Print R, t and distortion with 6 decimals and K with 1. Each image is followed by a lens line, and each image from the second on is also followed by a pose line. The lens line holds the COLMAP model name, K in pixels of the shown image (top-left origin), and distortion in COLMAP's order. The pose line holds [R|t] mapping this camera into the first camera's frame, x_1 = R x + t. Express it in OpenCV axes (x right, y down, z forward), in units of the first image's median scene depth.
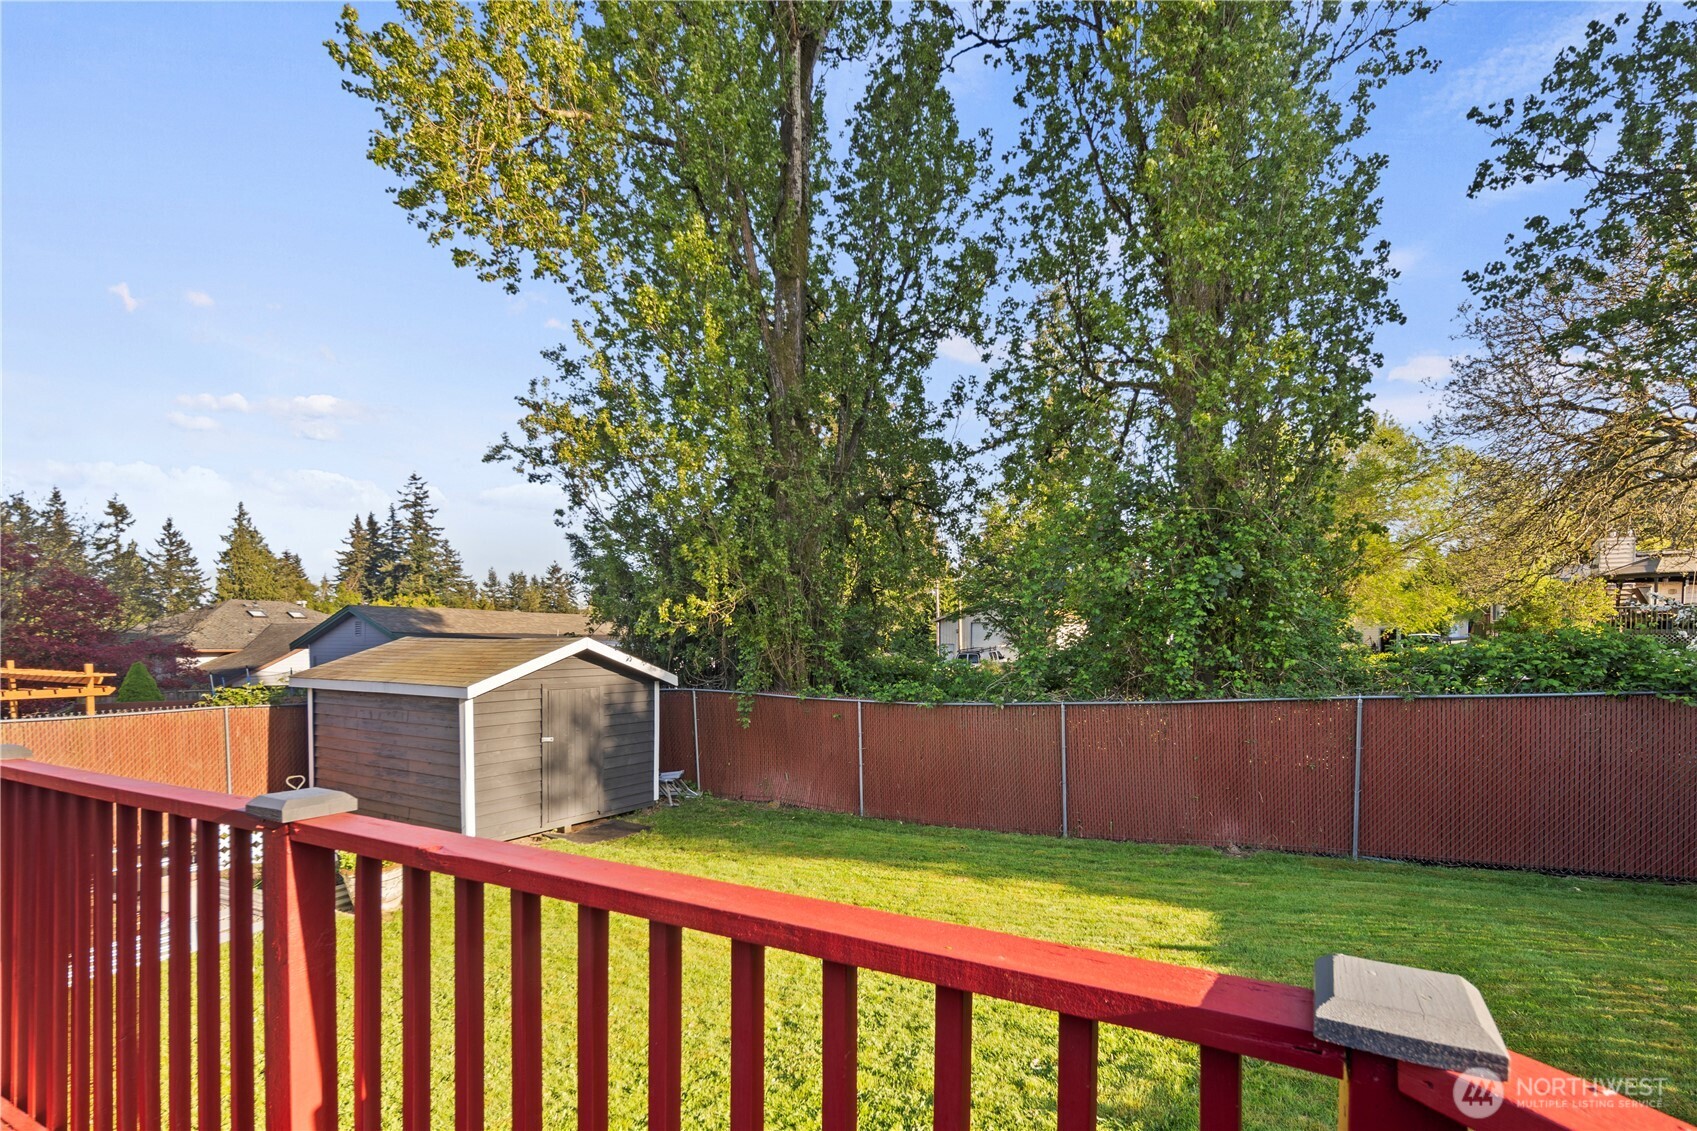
lens RADIAL K [[793.0, 0, 862.9], [0, 793.0, 653.2], [0, 0, 1]] dist [0.003226, -0.000044]
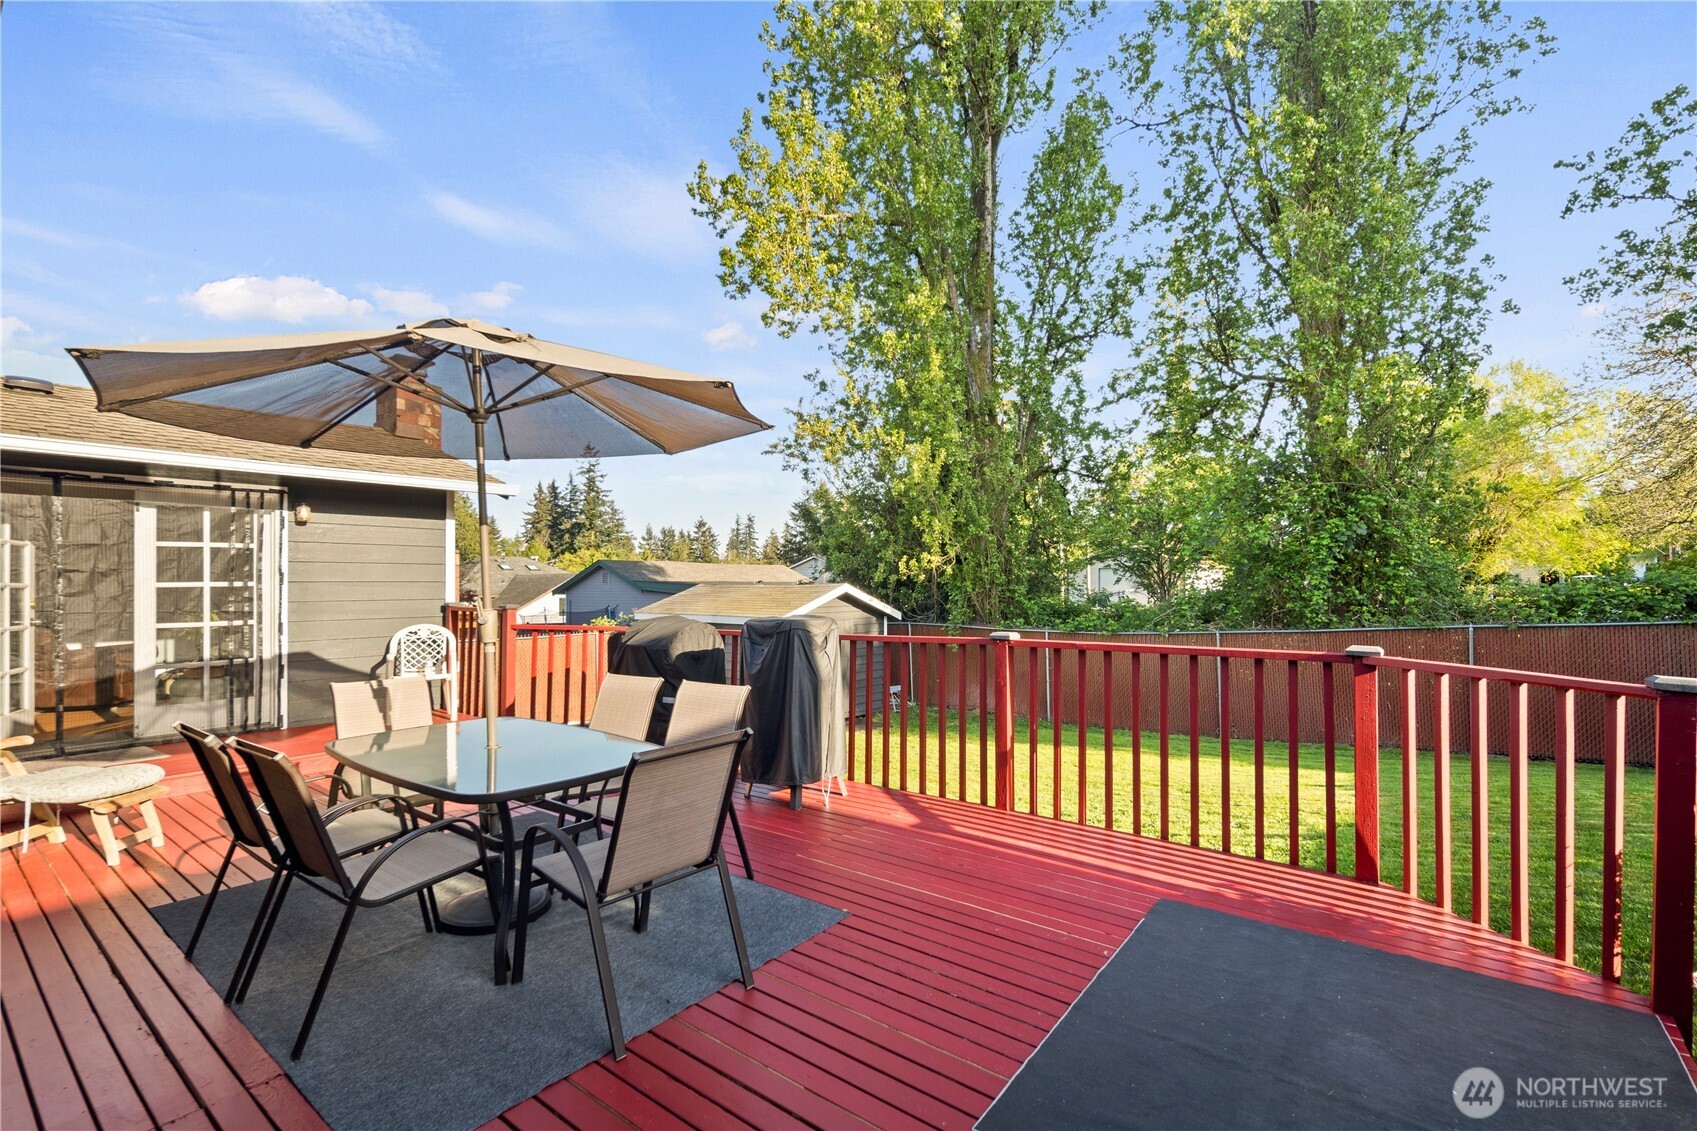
lens RADIAL K [[750.3, 0, 848.5], [0, 750.3, 565.5], [0, 0, 1]] dist [0.001514, -0.000517]
pose [[0.984421, -0.010183, -0.175533, -0.103821], [0.002414, 0.999010, -0.044418, 0.006230], [0.175812, 0.043302, 0.983471, -0.260763]]
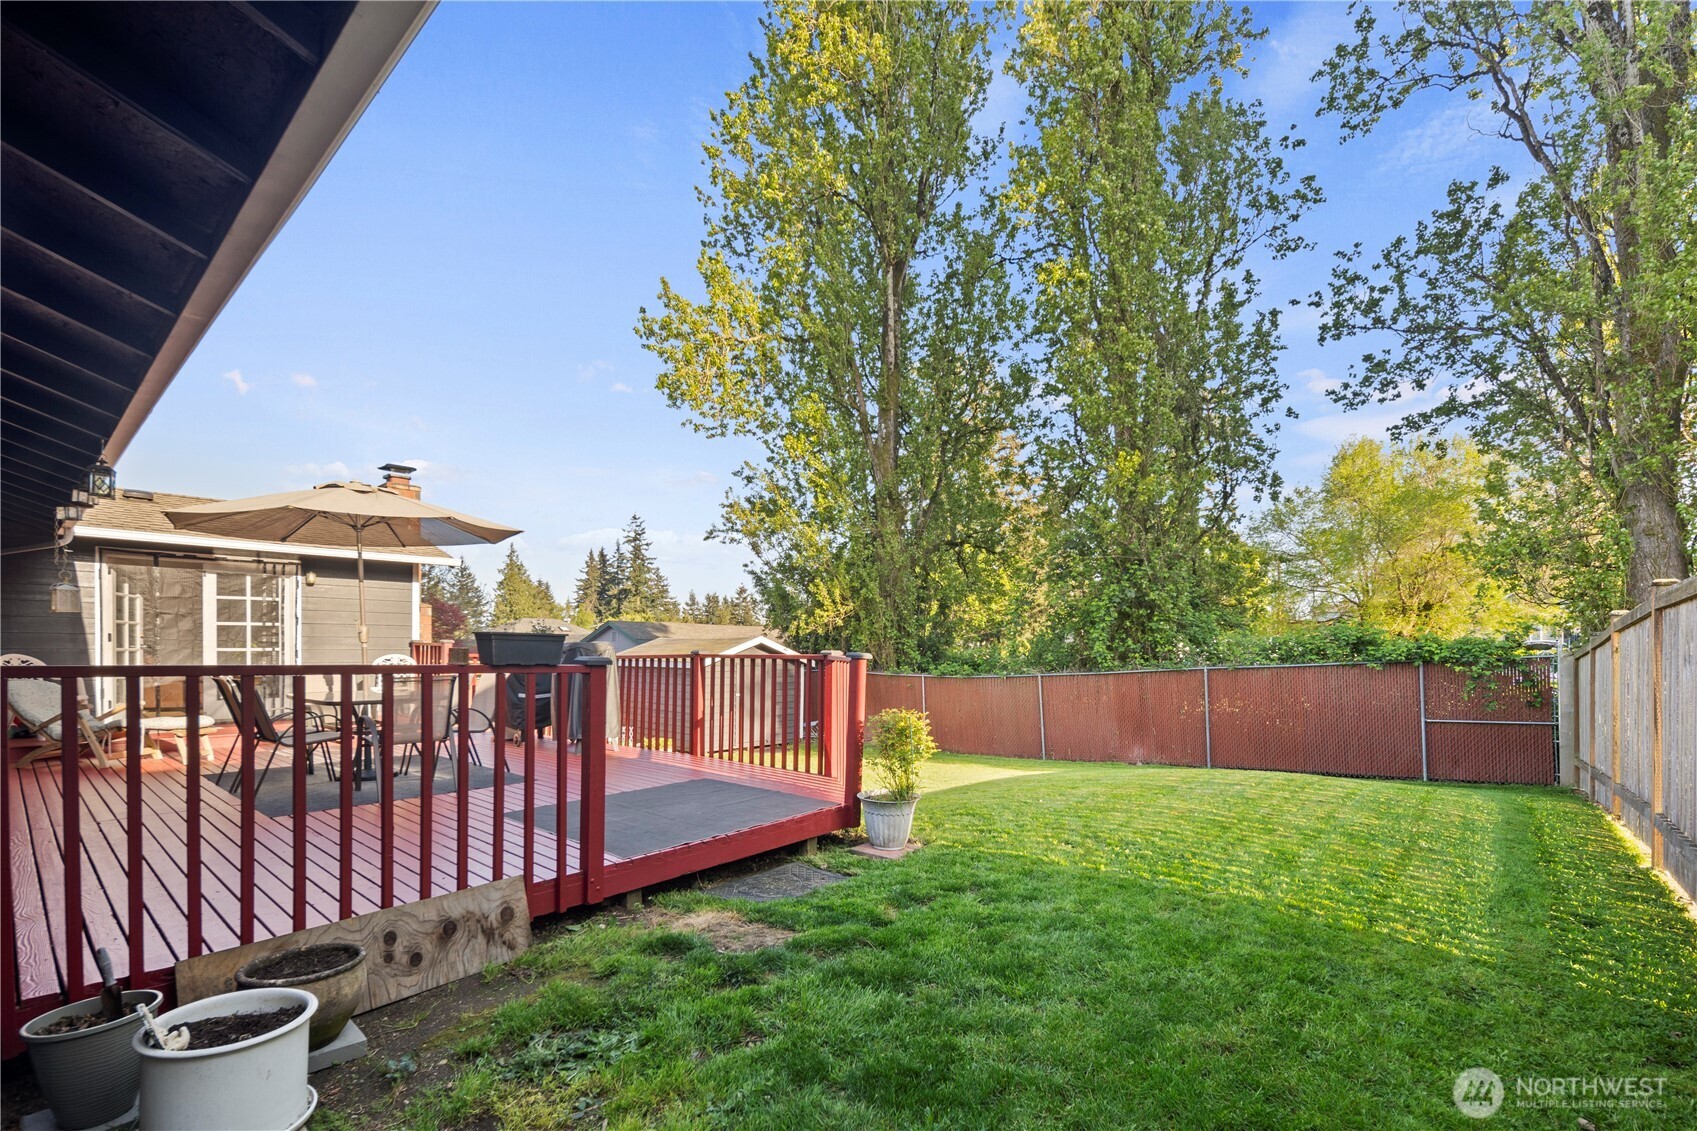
lens RADIAL K [[722.2, 0, 849.1], [0, 722.2, 639.5], [0, 0, 1]] dist [0.001061, 0.000193]
pose [[0.975341, -0.002000, -0.220693, 0.165000], [-0.005258, 0.999465, -0.032296, 0.033412], [0.220640, 0.032660, 0.974808, -0.439016]]
